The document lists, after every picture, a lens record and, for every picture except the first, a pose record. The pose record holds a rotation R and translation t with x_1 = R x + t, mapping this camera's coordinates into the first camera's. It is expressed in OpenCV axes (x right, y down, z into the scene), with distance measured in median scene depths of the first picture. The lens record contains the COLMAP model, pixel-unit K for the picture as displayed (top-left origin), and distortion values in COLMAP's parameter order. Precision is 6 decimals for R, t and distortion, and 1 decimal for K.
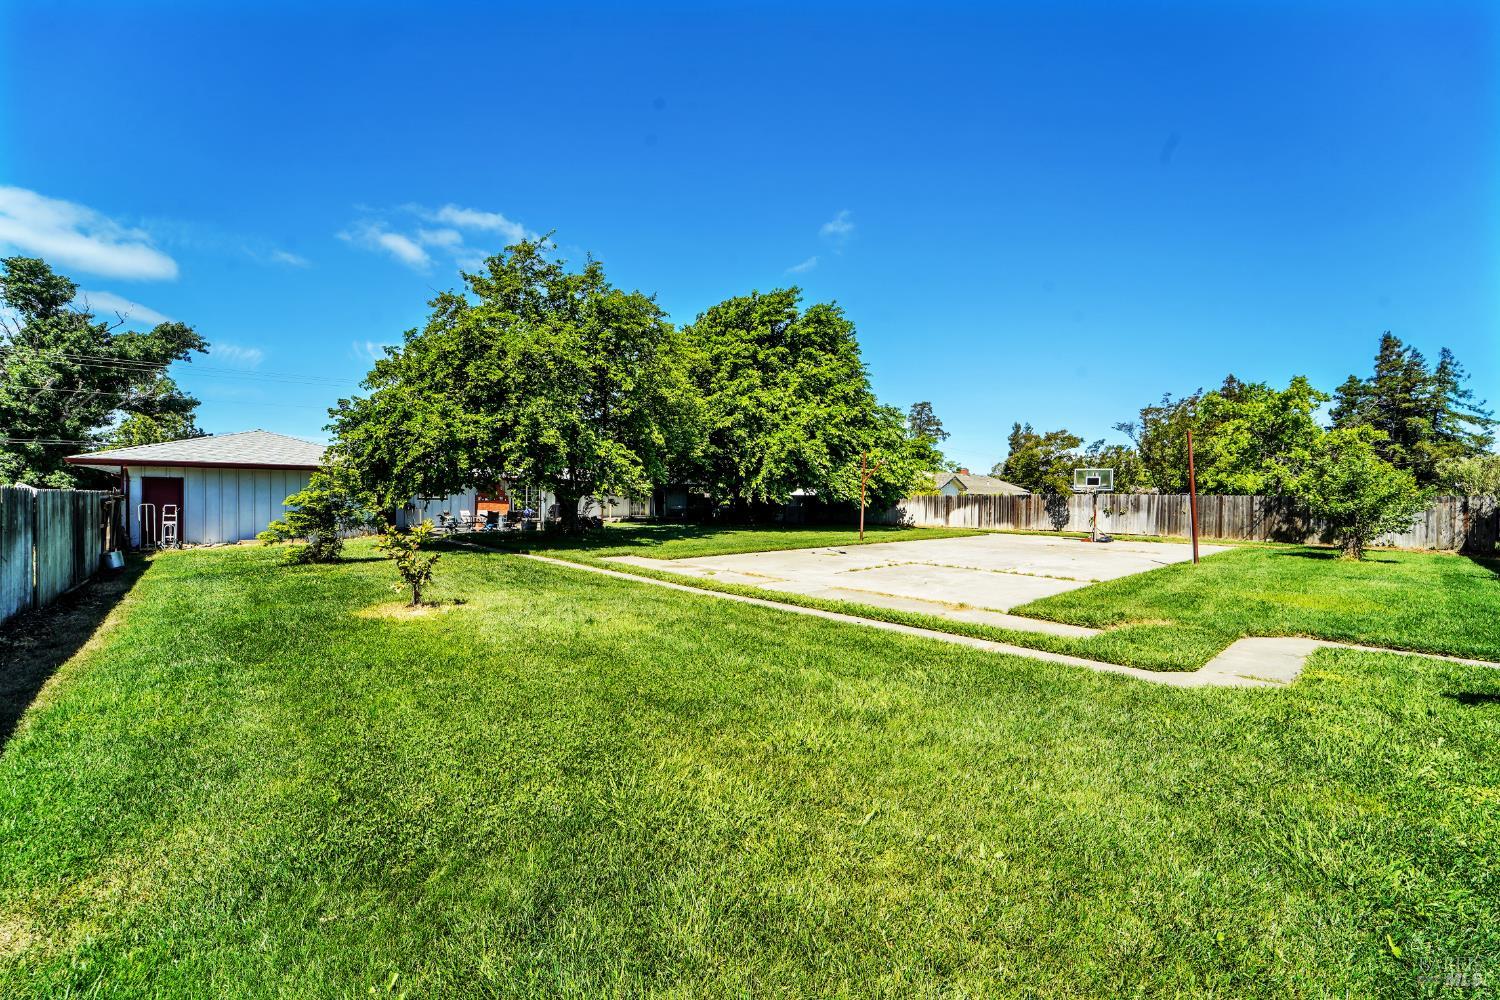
lens RADIAL K [[605.5, 0, 748.8], [0, 605.5, 501.4], [0, 0, 1]] dist [-0.000903, -0.000360]
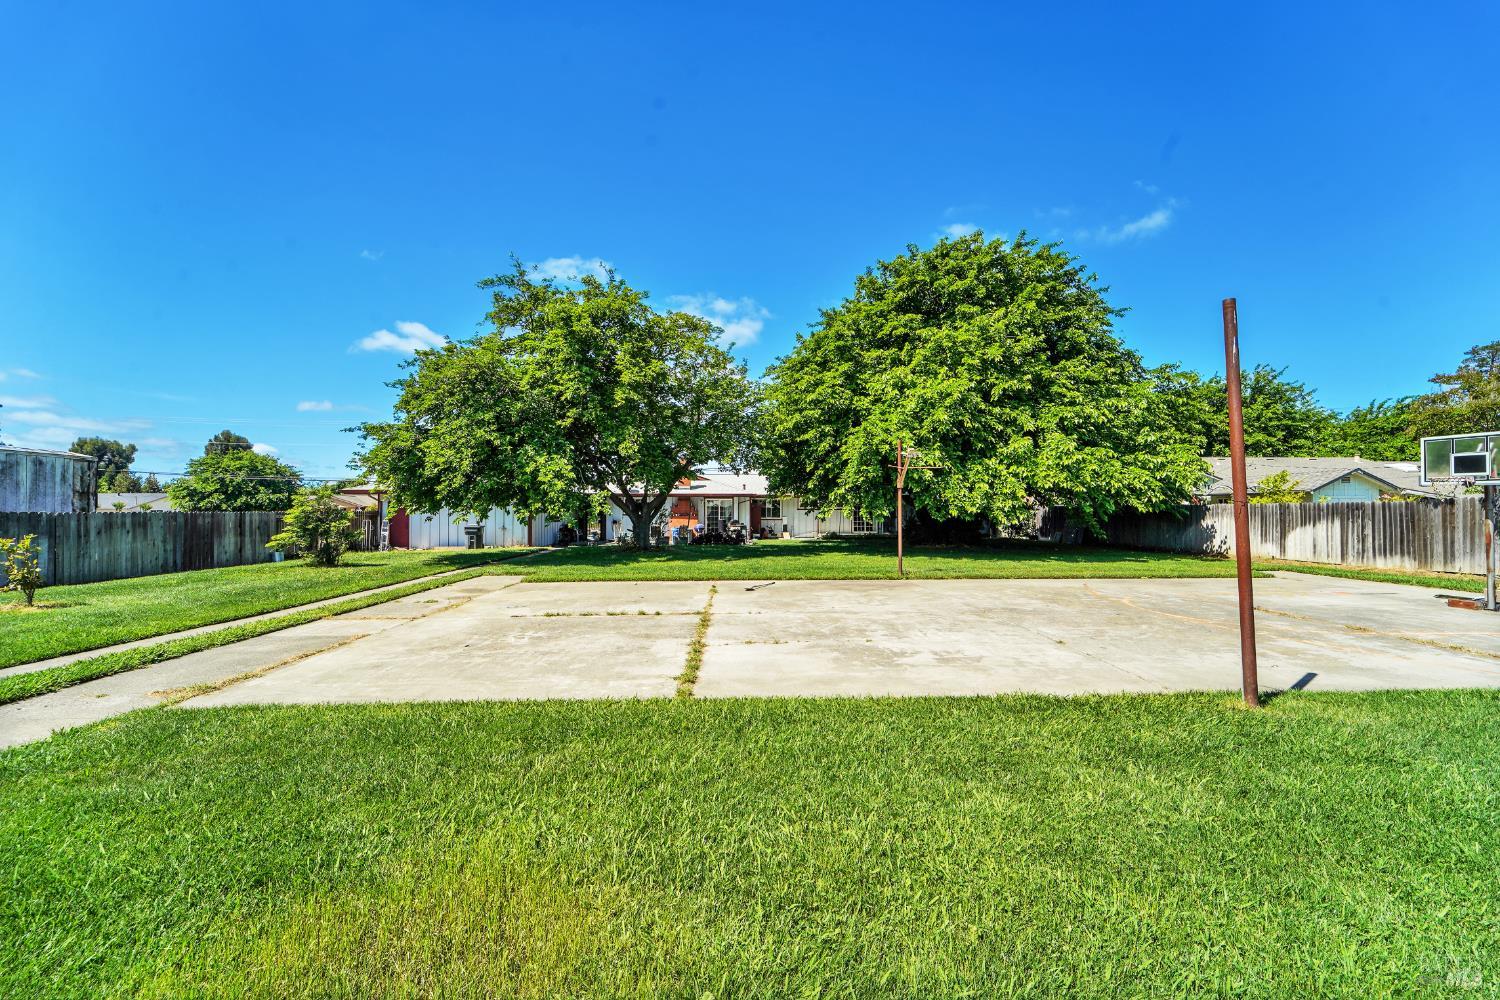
lens RADIAL K [[605.5, 0, 748.8], [0, 605.5, 501.4], [0, 0, 1]] dist [-0.000903, -0.000360]
pose [[0.754950, -0.018993, -0.655508, 0.343656], [0.003163, 0.999674, -0.025323, 0.001409], [0.655775, 0.017045, 0.754764, 0.270541]]
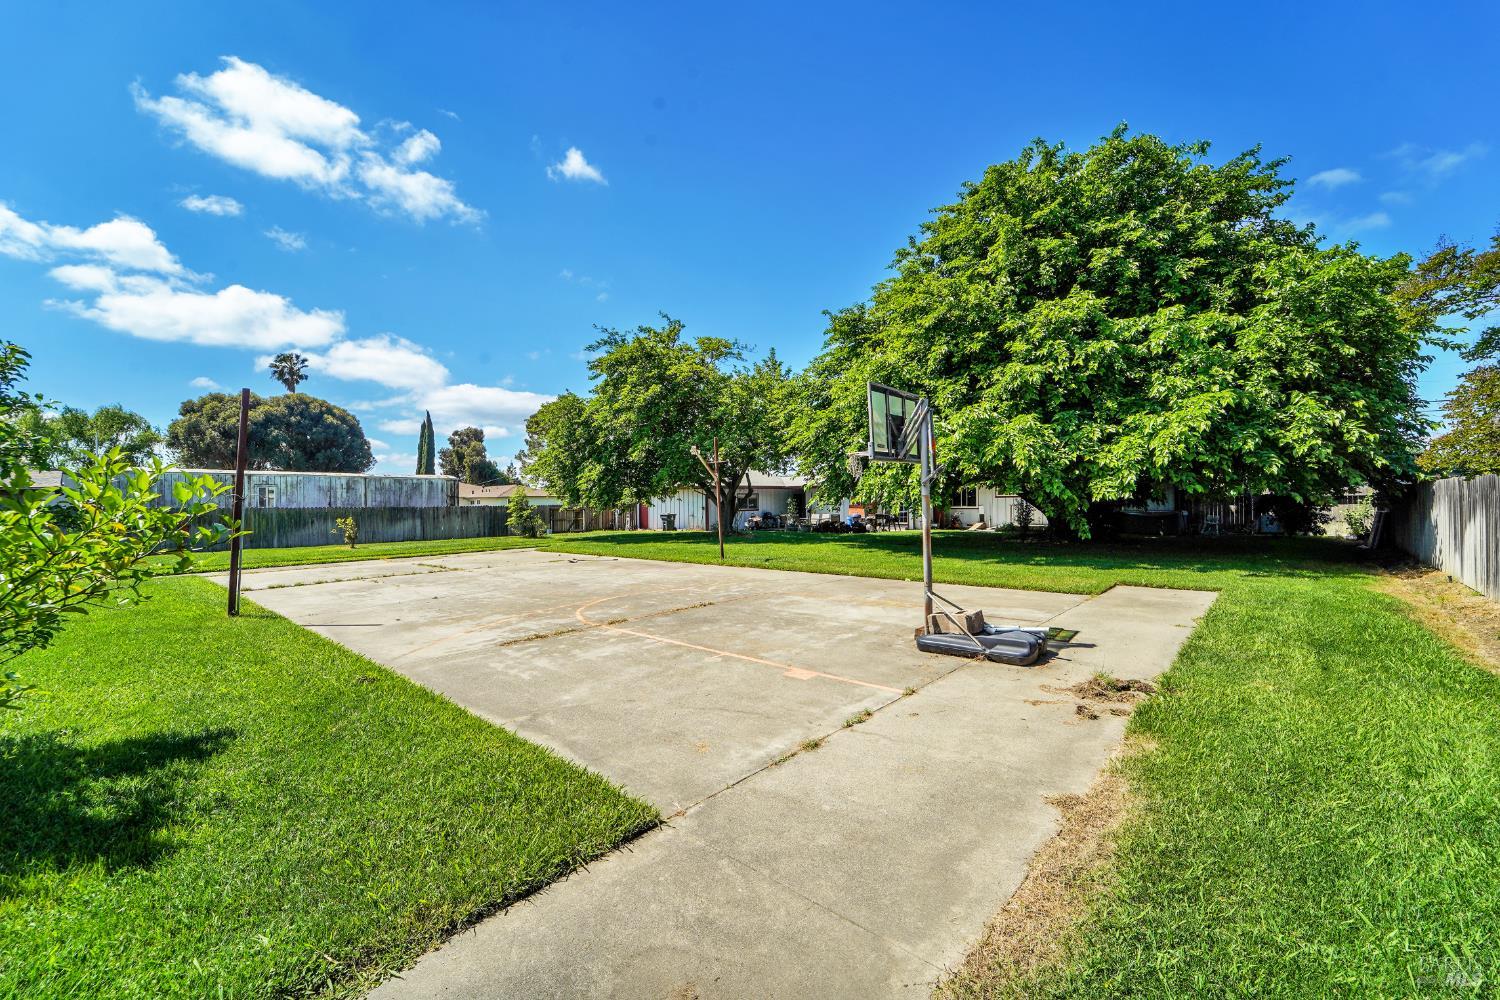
lens RADIAL K [[605.5, 0, 748.8], [0, 605.5, 501.4], [0, 0, 1]] dist [-0.000903, -0.000360]
pose [[0.102137, -0.005165, -0.994757, 0.639387], [0.010384, 0.999938, -0.004125, -0.002838], [0.994716, -0.009909, 0.102184, 0.676104]]
